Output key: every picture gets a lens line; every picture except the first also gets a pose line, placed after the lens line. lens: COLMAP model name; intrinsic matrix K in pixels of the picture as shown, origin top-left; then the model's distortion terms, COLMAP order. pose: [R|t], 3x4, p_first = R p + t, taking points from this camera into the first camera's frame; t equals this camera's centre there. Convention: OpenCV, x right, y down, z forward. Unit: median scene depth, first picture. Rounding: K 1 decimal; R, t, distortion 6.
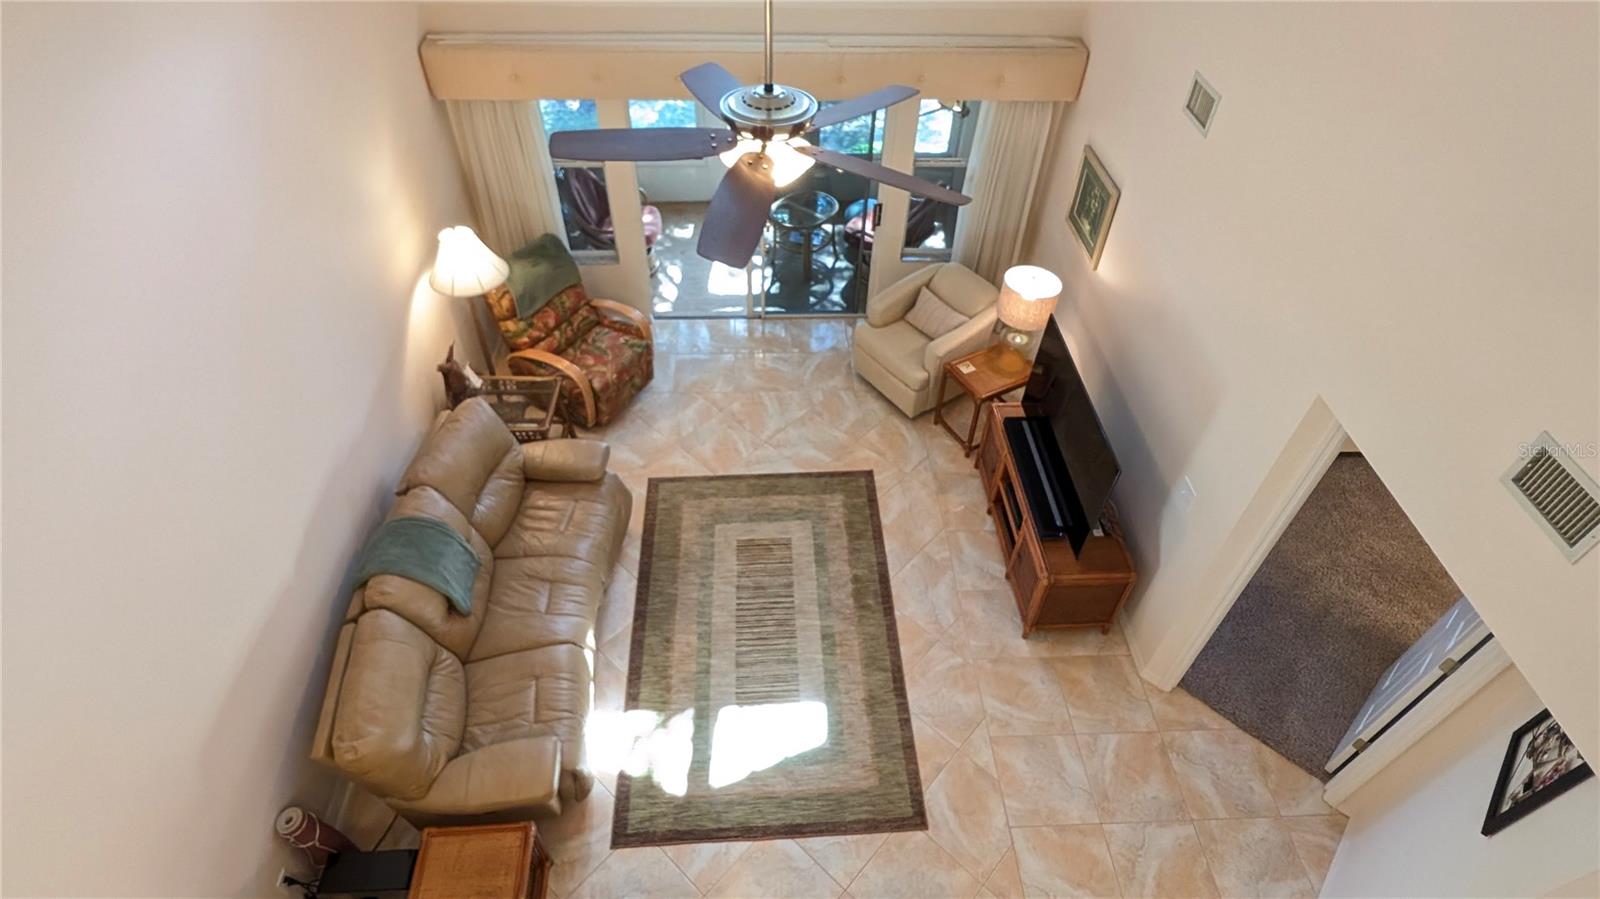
lens RADIAL K [[822.7, 0, 800.4], [0, 822.7, 441.1], [0, 0, 1]] dist [-0.000870, -0.000218]
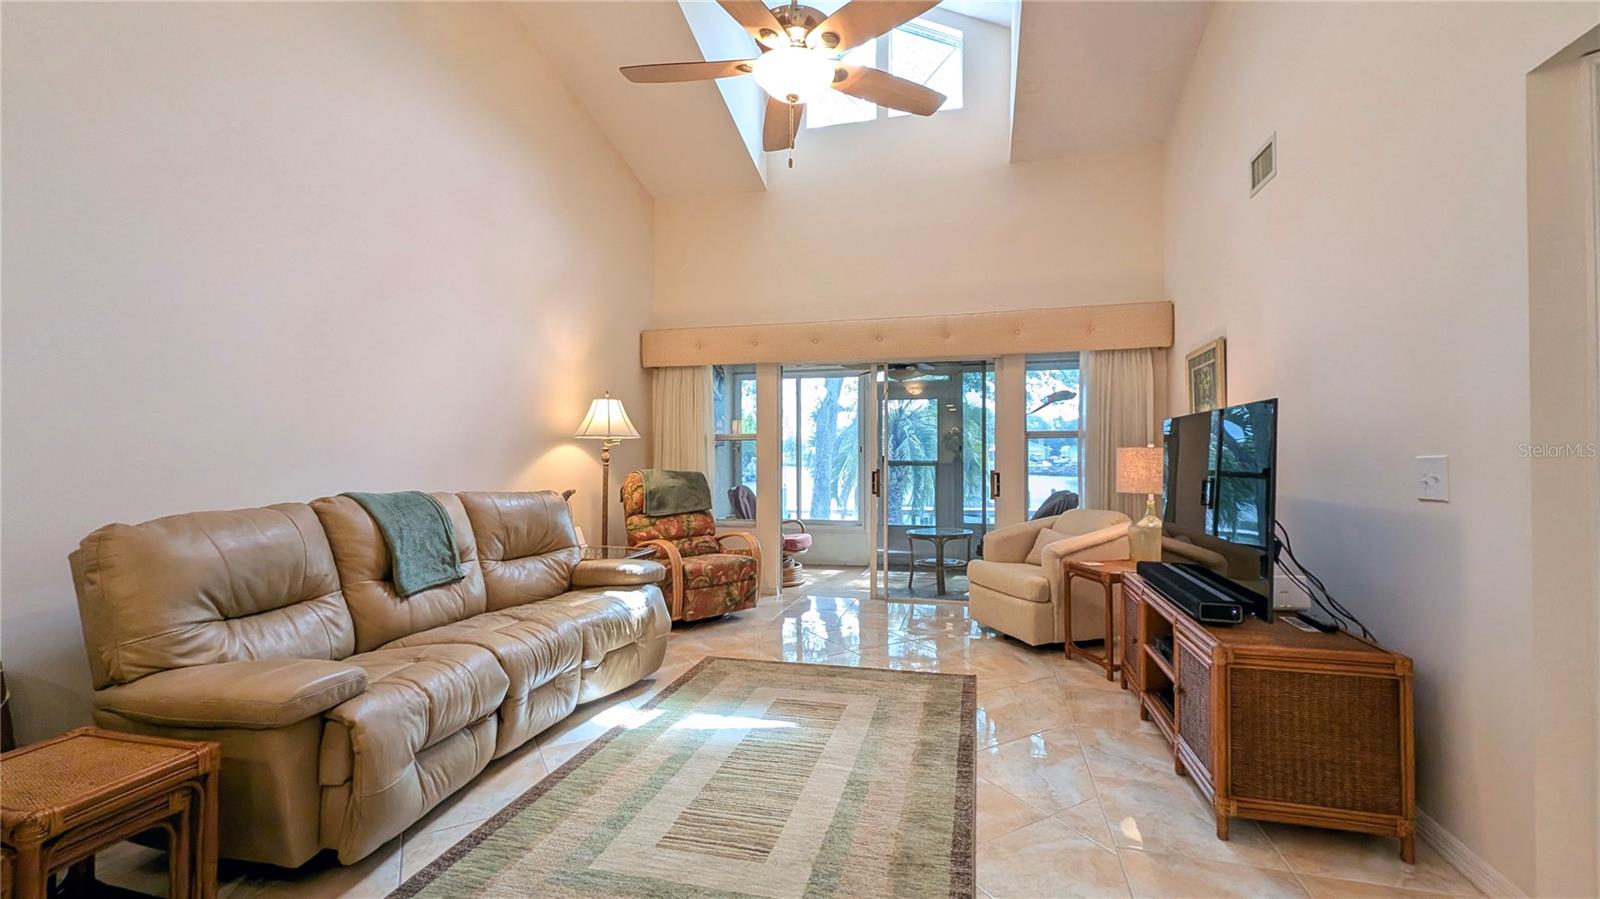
lens RADIAL K [[656.2, 0, 805.2], [0, 656.2, 449.5], [0, 0, 1]] dist [0.000002, -0.000342]
pose [[0.952658, -0.024874, -0.303024, 0.135865], [-0.201841, 0.693614, -0.691491, 0.370615], [0.227382, 0.719917, 0.655756, 0.435889]]
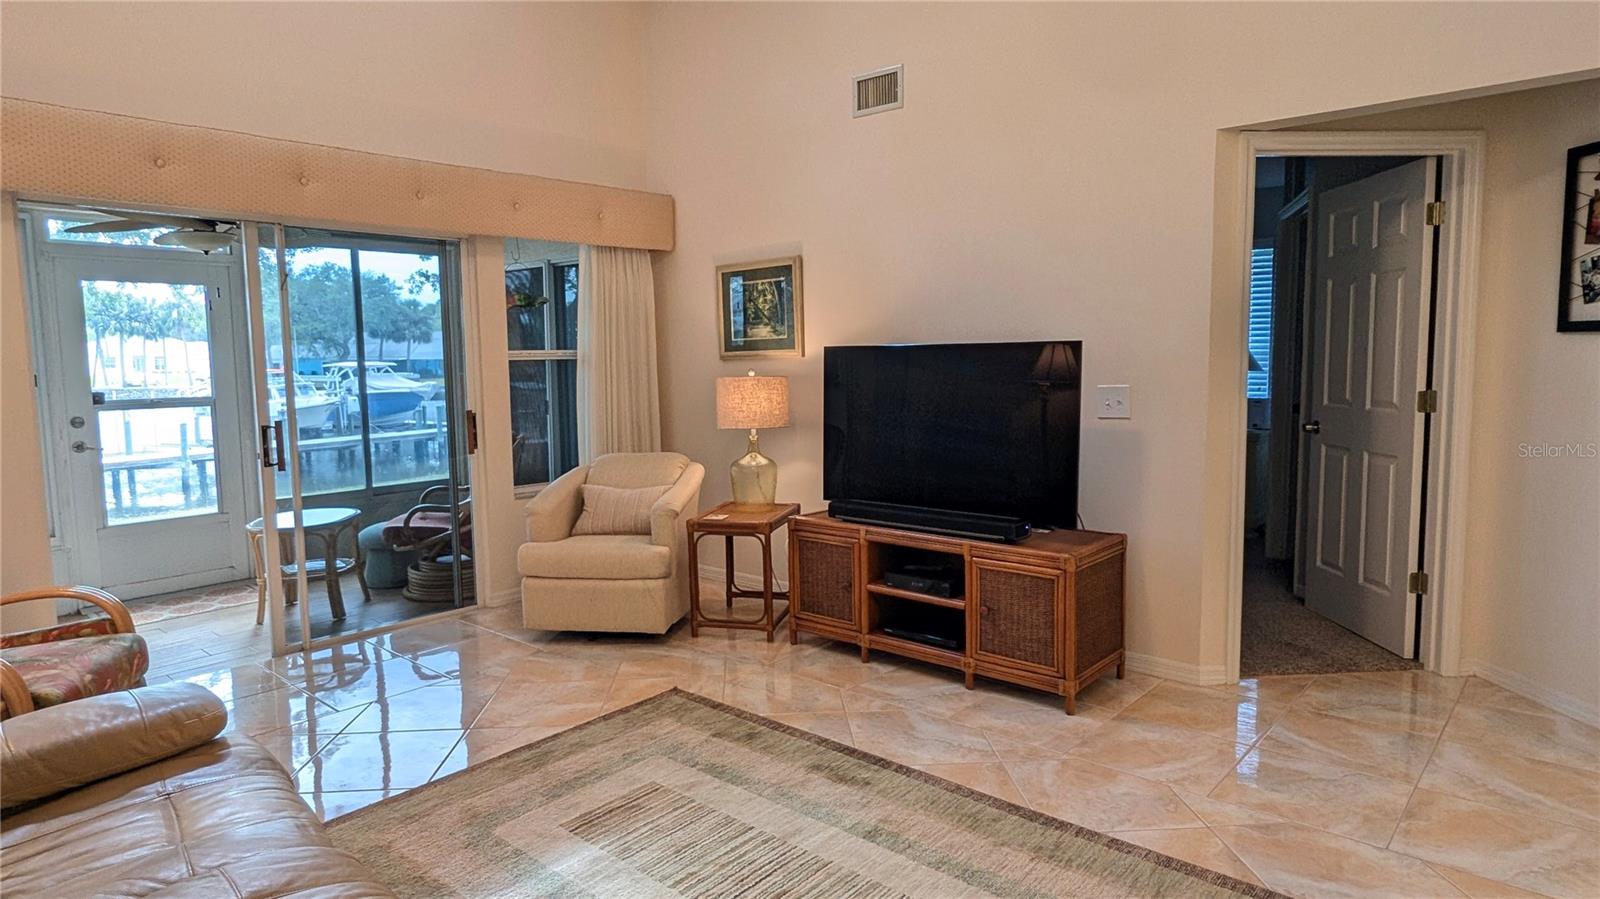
lens RADIAL K [[931.0, 0, 800.0], [0, 931.0, 449.5], [0, 0, 1]] dist [-0.001081, -0.000512]
pose [[0.696422, -0.107081, 0.709599, -0.319721], [0.534177, 0.737653, -0.412944, 0.245528], [-0.479220, 0.666634, 0.570918, 0.504852]]
